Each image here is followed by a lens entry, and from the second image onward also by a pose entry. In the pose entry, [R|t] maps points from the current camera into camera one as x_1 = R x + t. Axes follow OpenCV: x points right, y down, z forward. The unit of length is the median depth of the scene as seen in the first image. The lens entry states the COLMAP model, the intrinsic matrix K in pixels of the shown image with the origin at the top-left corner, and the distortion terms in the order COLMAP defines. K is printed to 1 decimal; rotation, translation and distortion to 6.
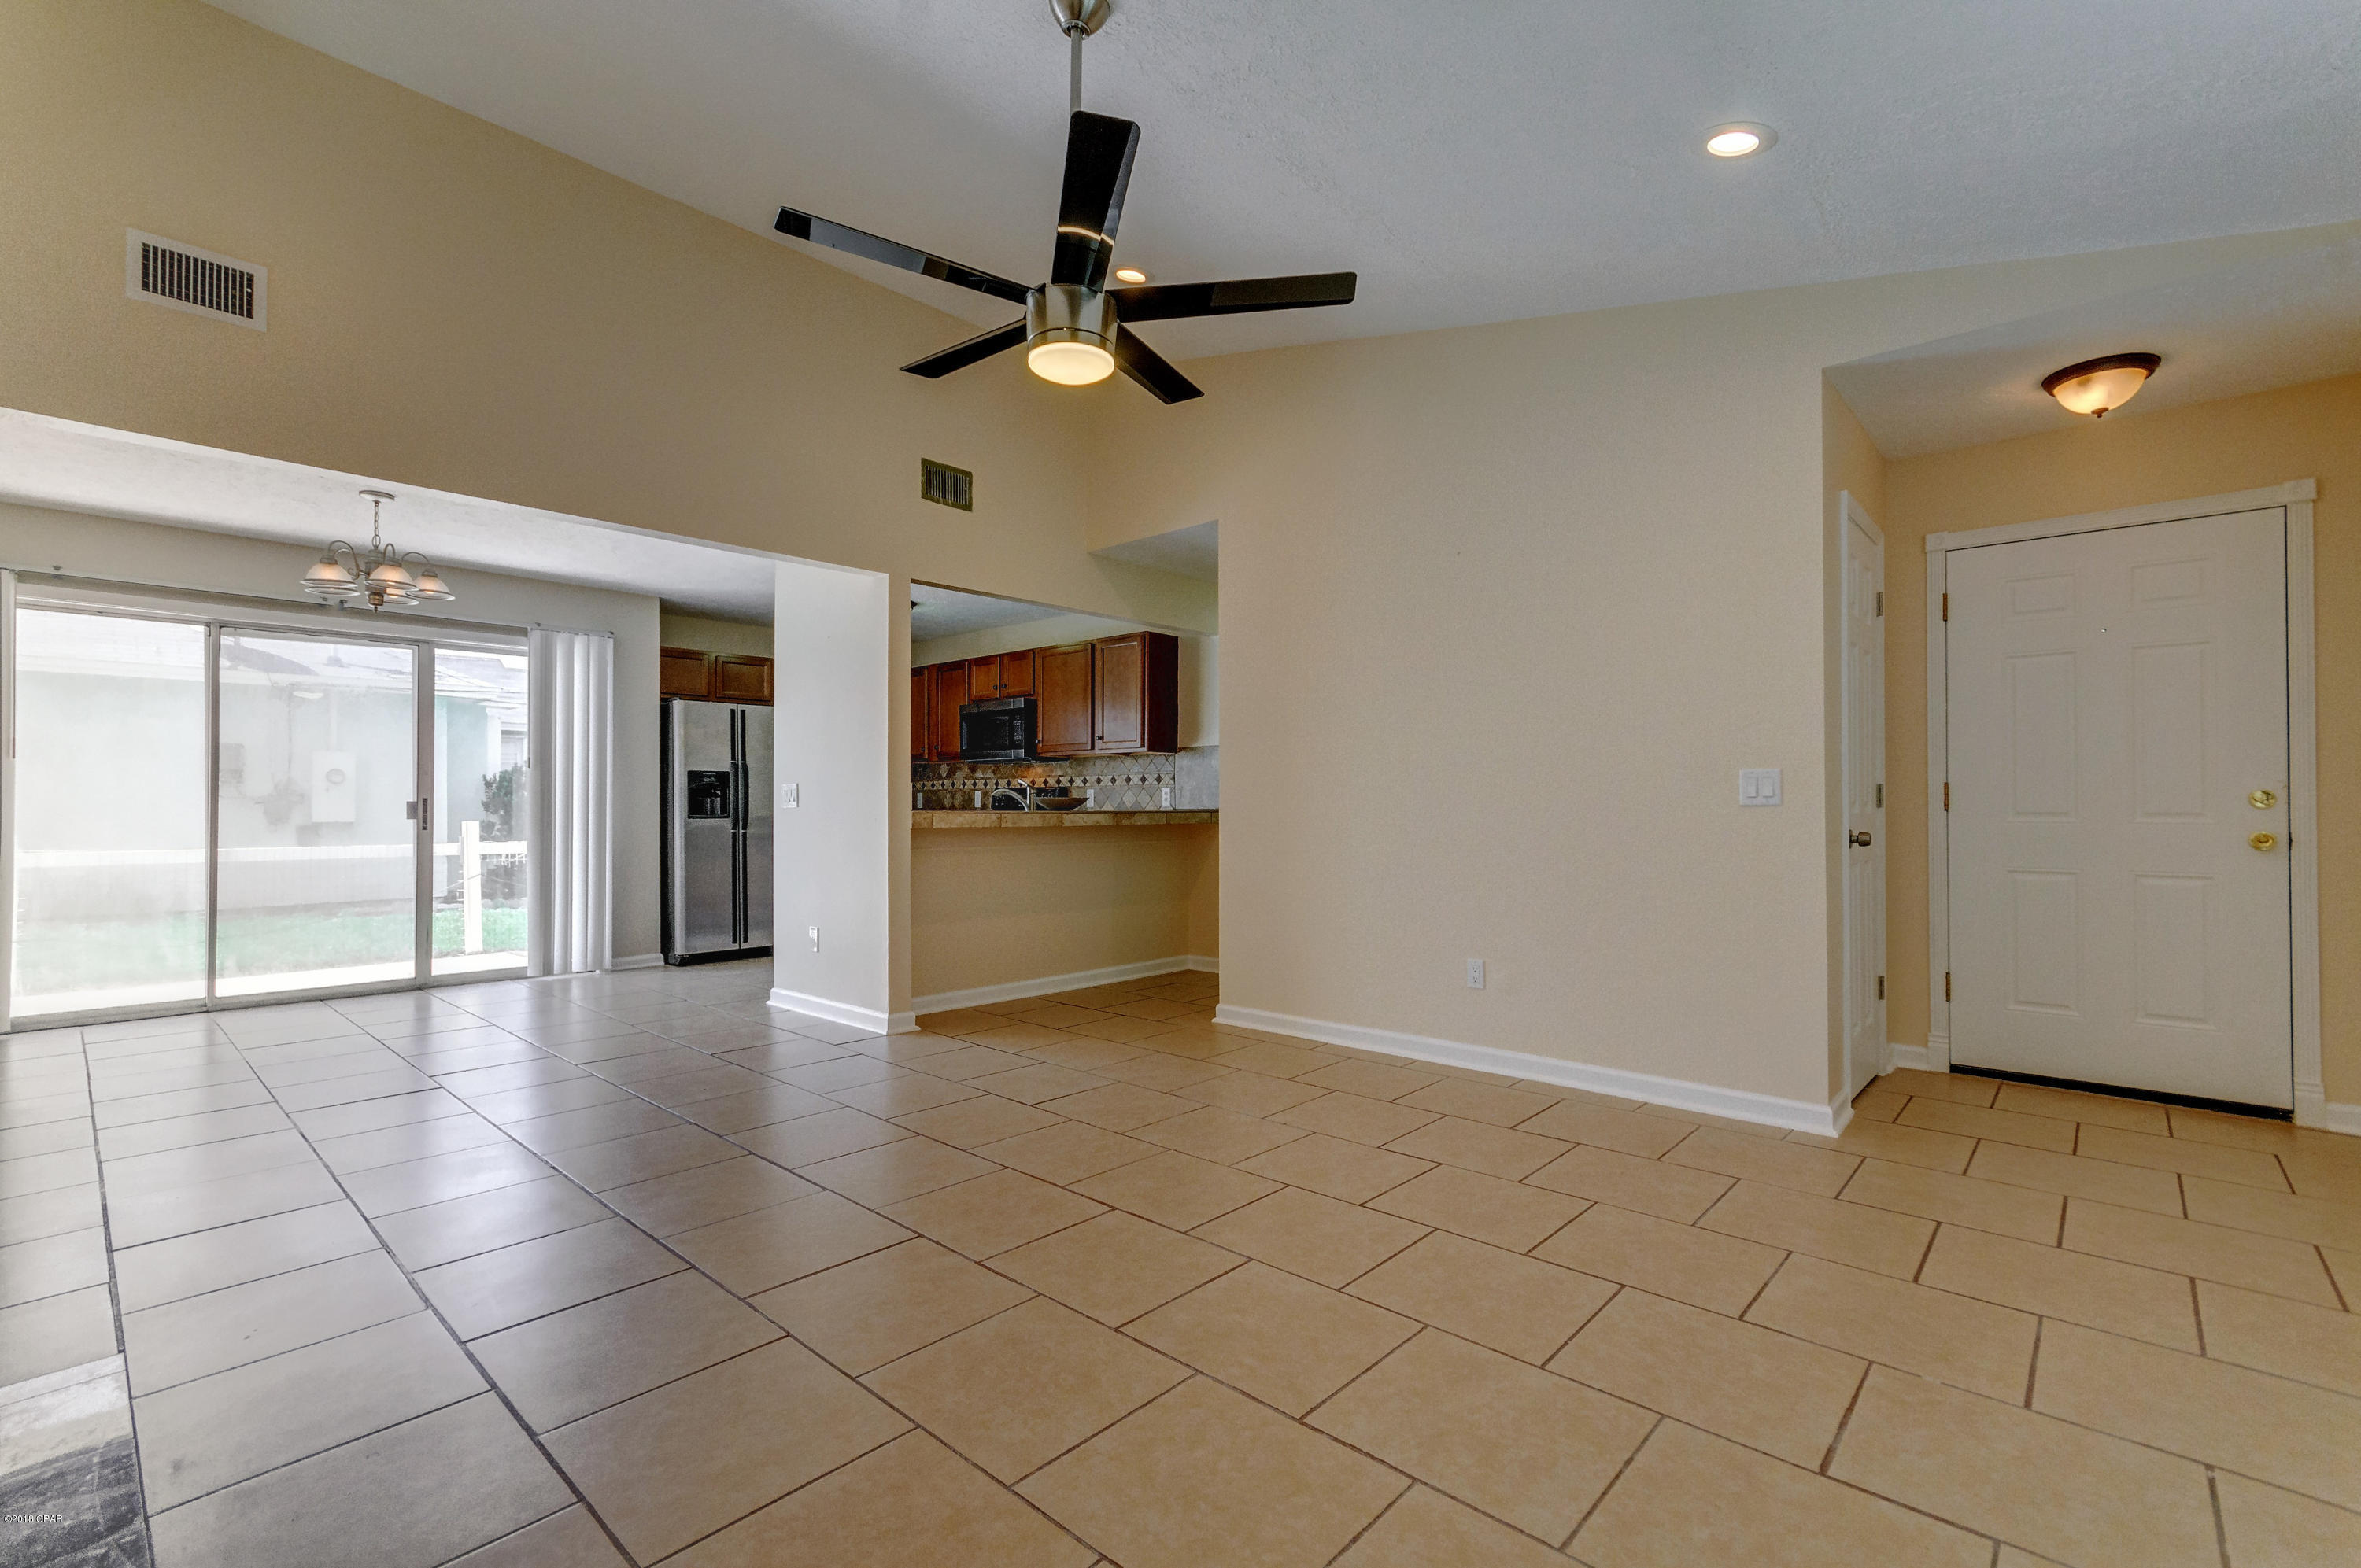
lens RADIAL K [[1034.7, 0, 1157.8], [0, 1034.7, 795.1], [0, 0, 1]] dist [0.004165, -0.001350]
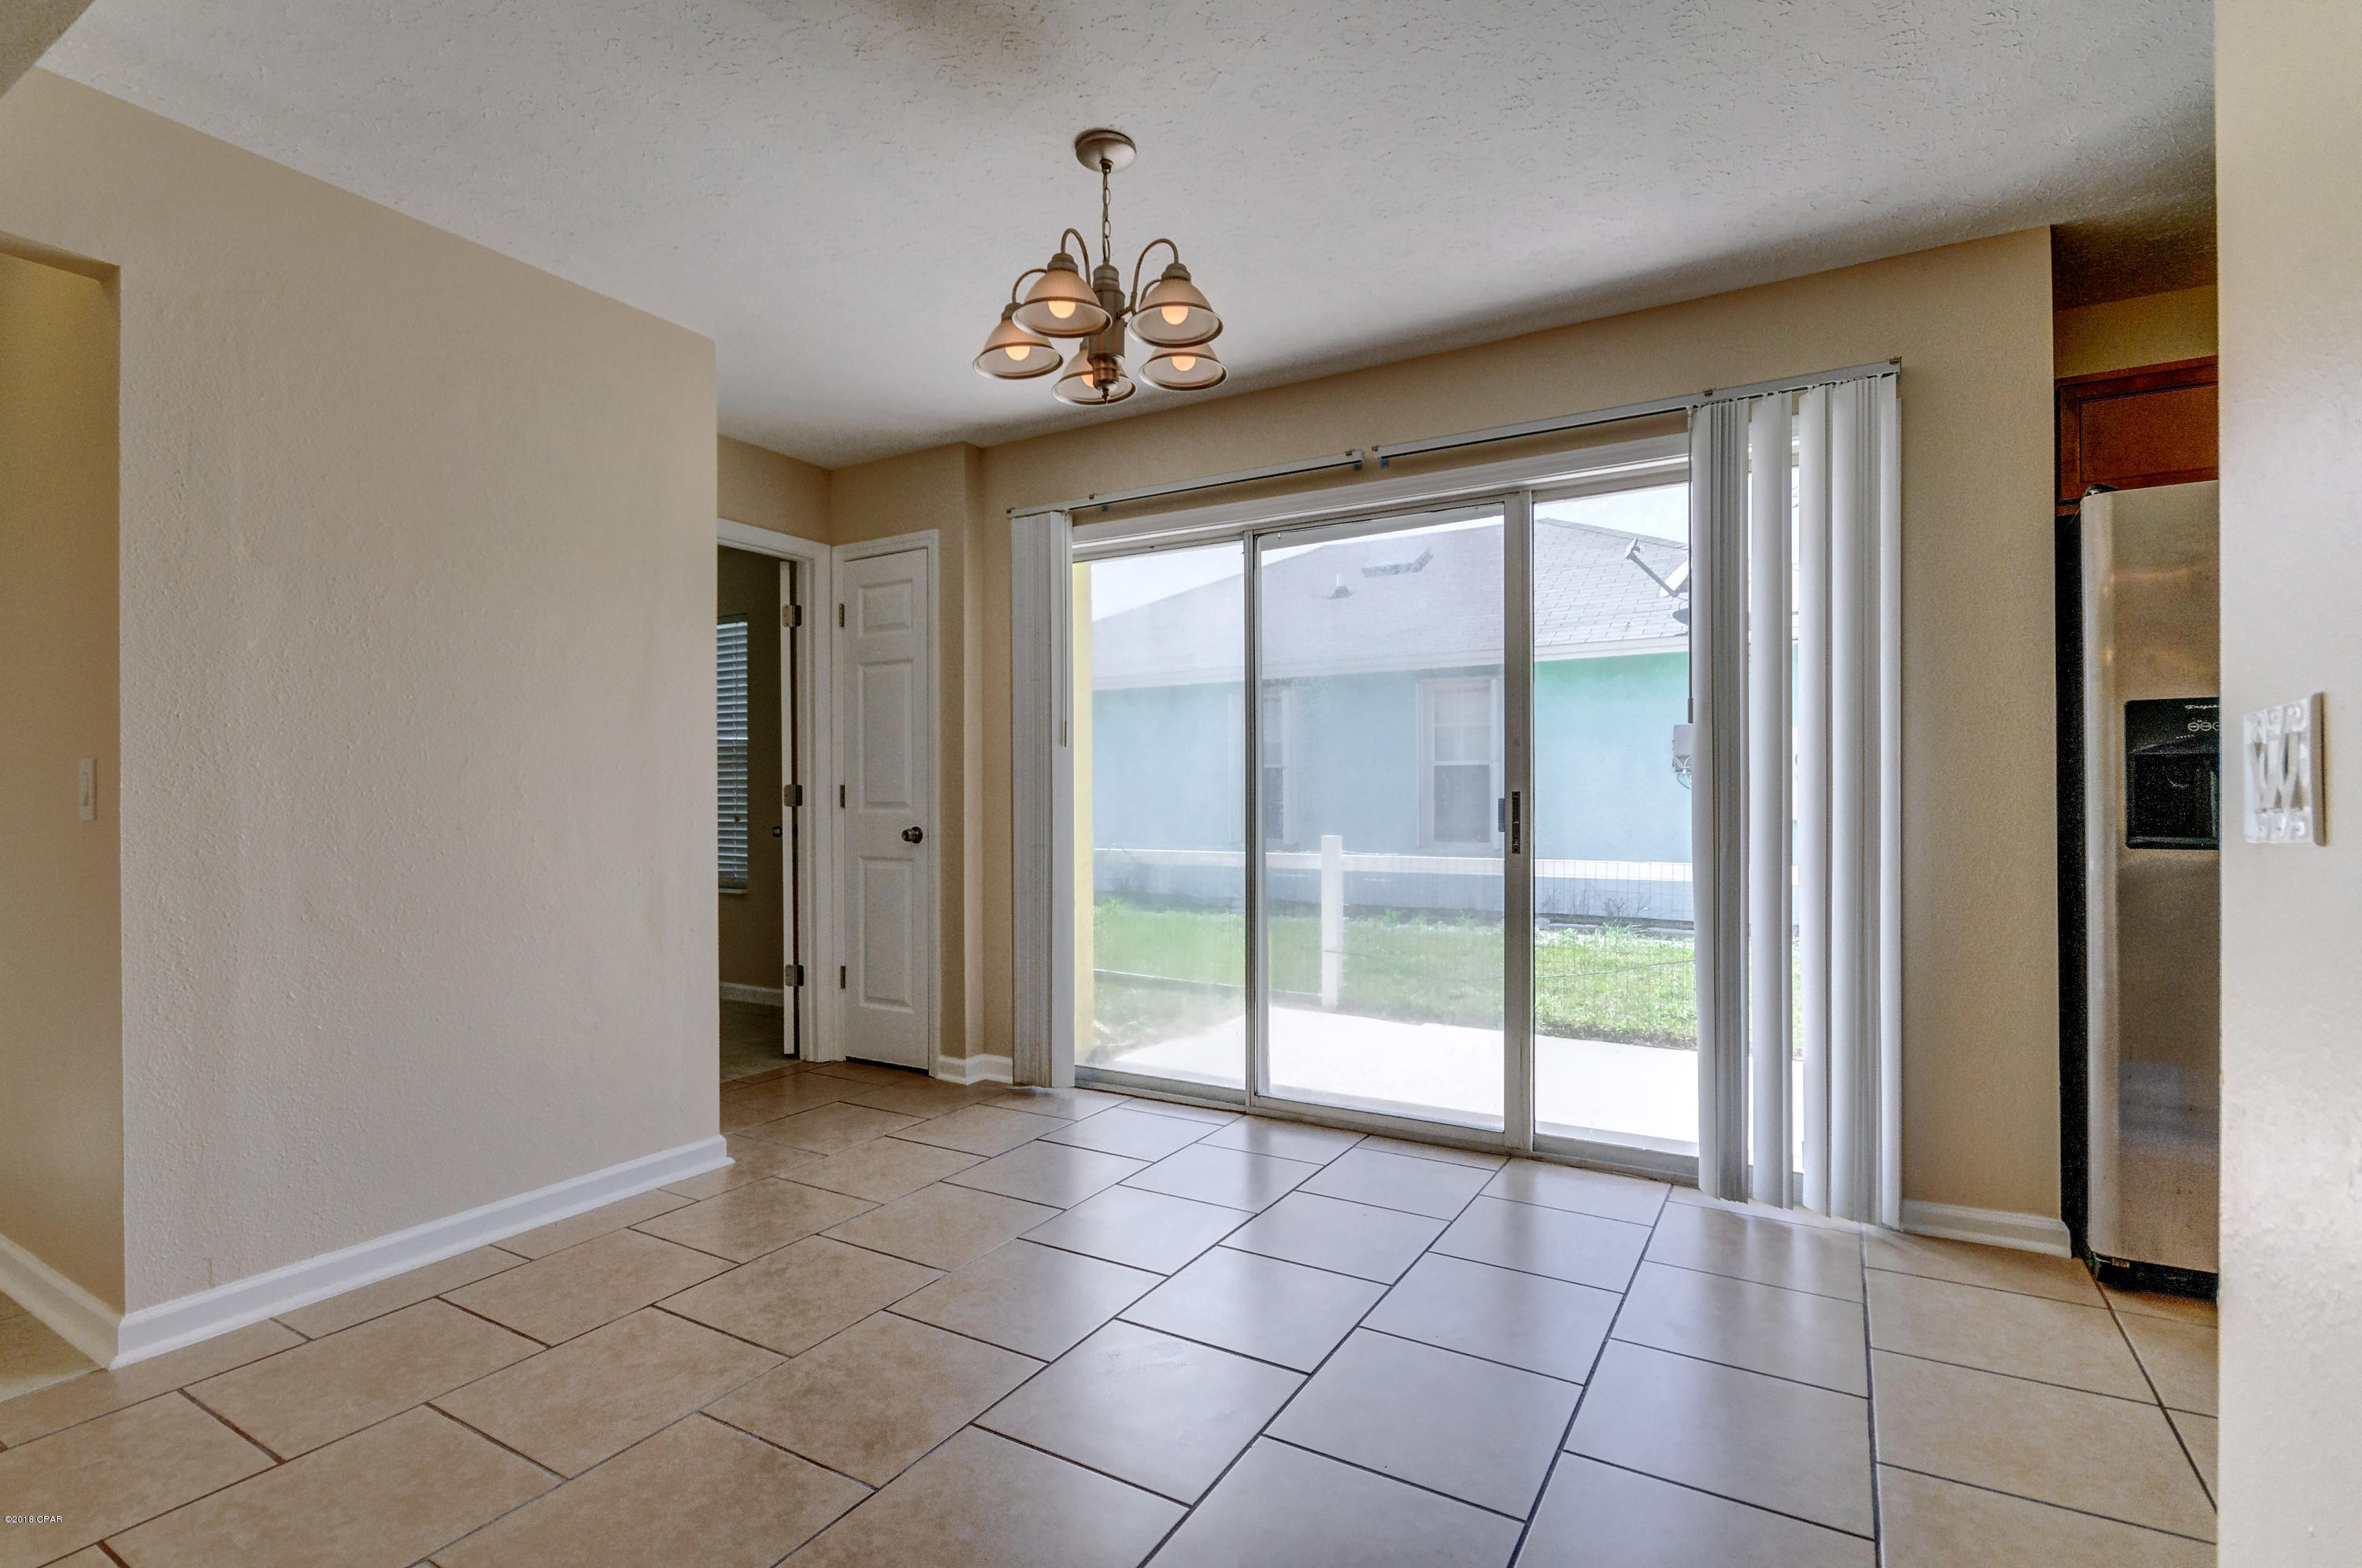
lens RADIAL K [[1102.6, 0, 1185.8], [0, 1102.6, 796.7], [0, 0, 1]] dist [0.003290, 0.000448]
pose [[0.224994, -0.001458, -0.974359, -0.176924], [0.015607, 0.999876, 0.002108, 0.001503], [0.974235, -0.015681, 0.224989, 0.625294]]
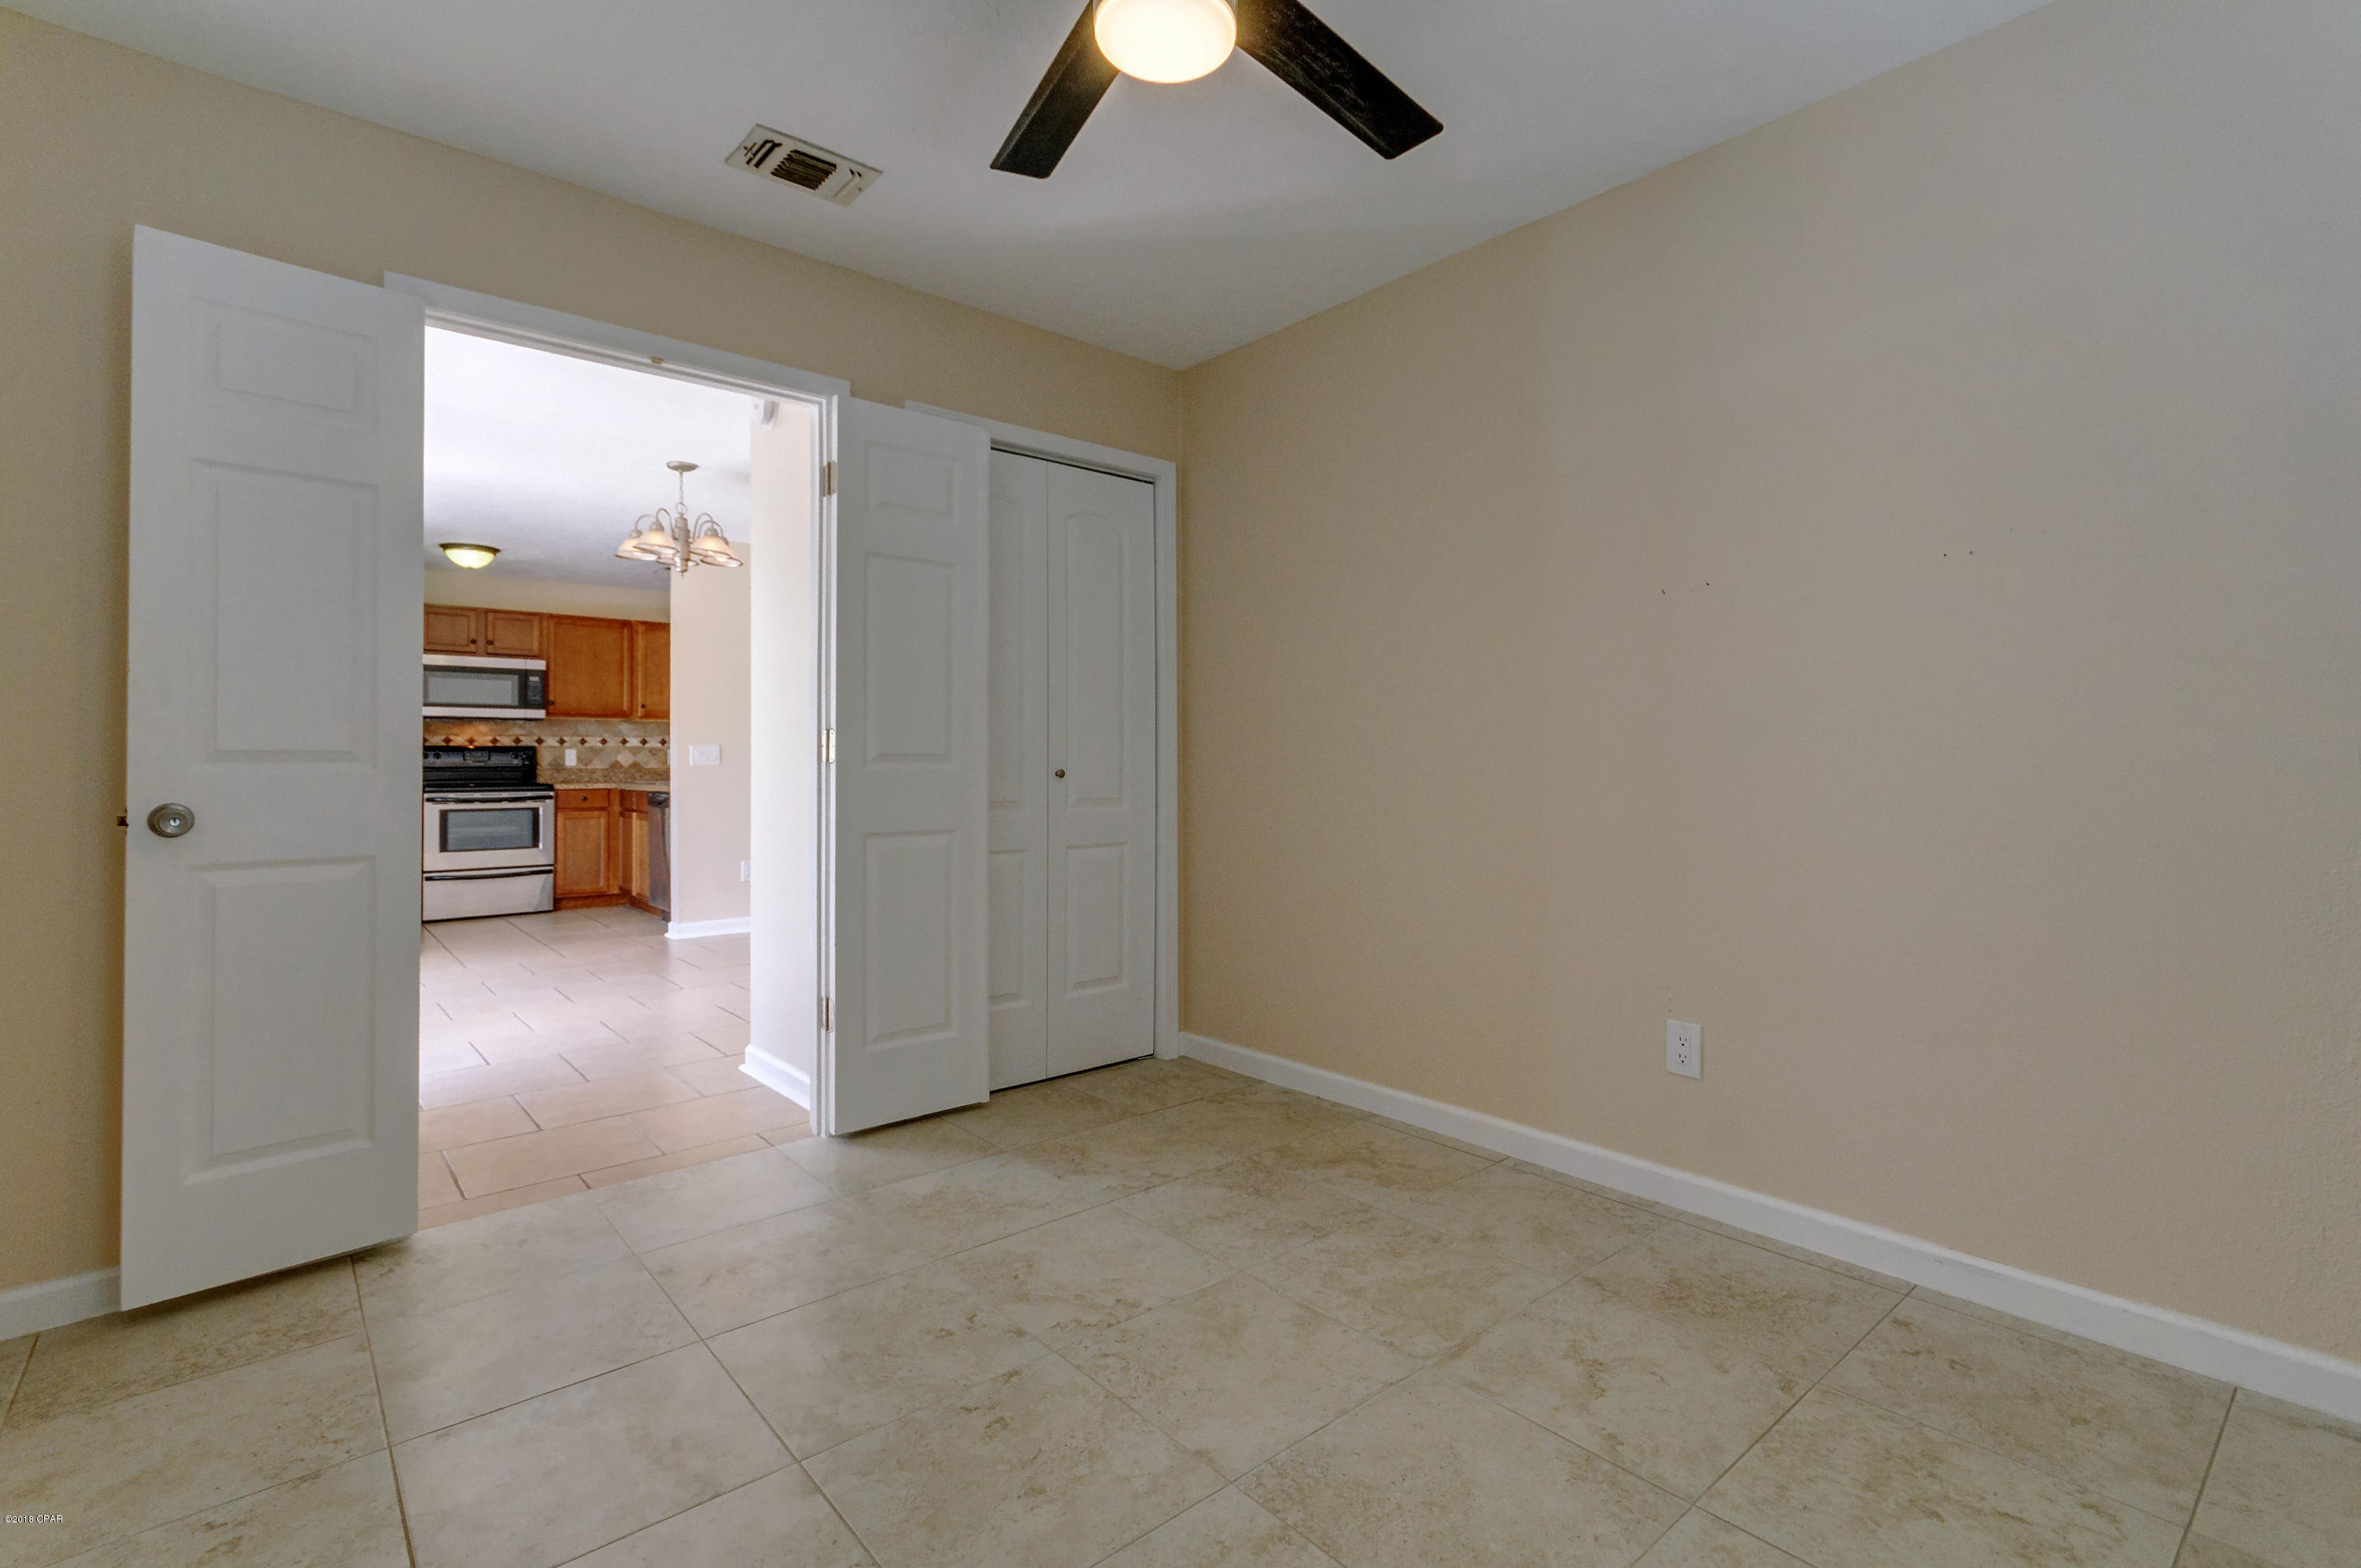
lens RADIAL K [[1076.4, 0, 1177.0], [0, 1076.4, 750.0], [0, 0, 1]] dist [0.001898, 0.000854]
pose [[0.108912, 0.011961, 0.993979, -1.202633], [-0.008974, 0.999899, -0.011049, 0.002160], [-0.994011, -0.007716, 0.109009, 0.265452]]
